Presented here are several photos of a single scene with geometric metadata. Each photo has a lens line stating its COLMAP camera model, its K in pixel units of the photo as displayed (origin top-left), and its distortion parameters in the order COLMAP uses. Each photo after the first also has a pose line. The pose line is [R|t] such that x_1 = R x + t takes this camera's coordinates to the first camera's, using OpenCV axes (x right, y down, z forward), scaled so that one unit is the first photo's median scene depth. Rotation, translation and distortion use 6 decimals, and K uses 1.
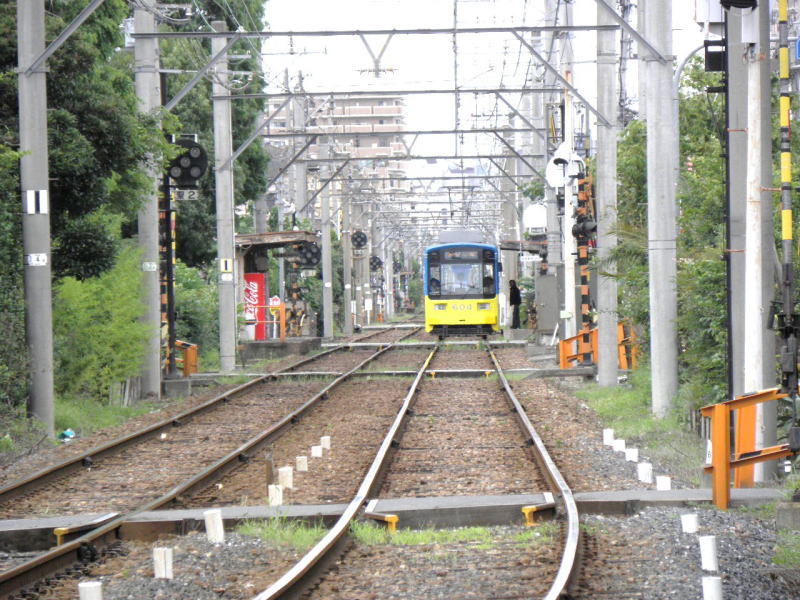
lens RADIAL K [[599.7, 0, 400.0], [0, 599.7, 300.0], [0, 0, 1]] dist [-0.127981, 0.110515]
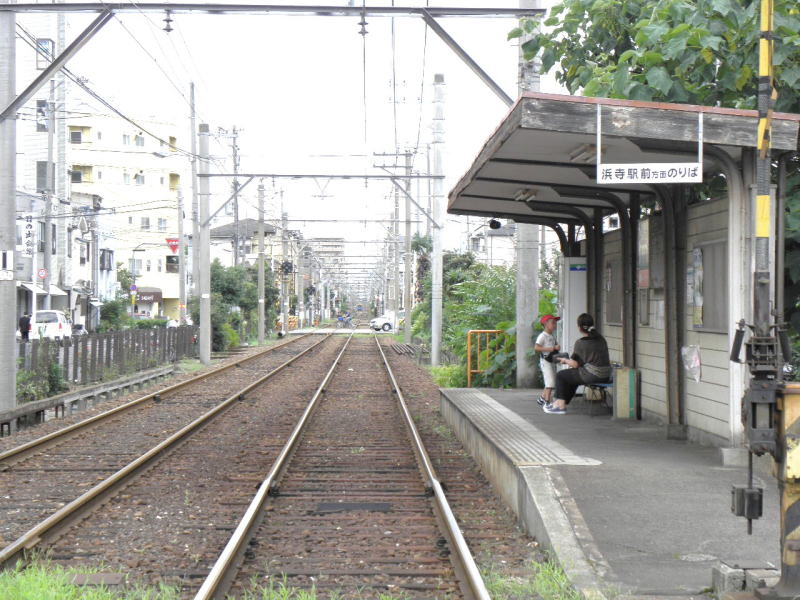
lens RADIAL K [[599.7, 0, 400.0], [0, 599.7, 300.0], [0, 0, 1]] dist [-0.127981, 0.110515]
pose [[0.985024, 0.014644, 0.171797, -0.120936], [-0.010744, 0.999664, -0.023608, 0.005905], [-0.172085, 0.021409, 0.984849, -1.025033]]
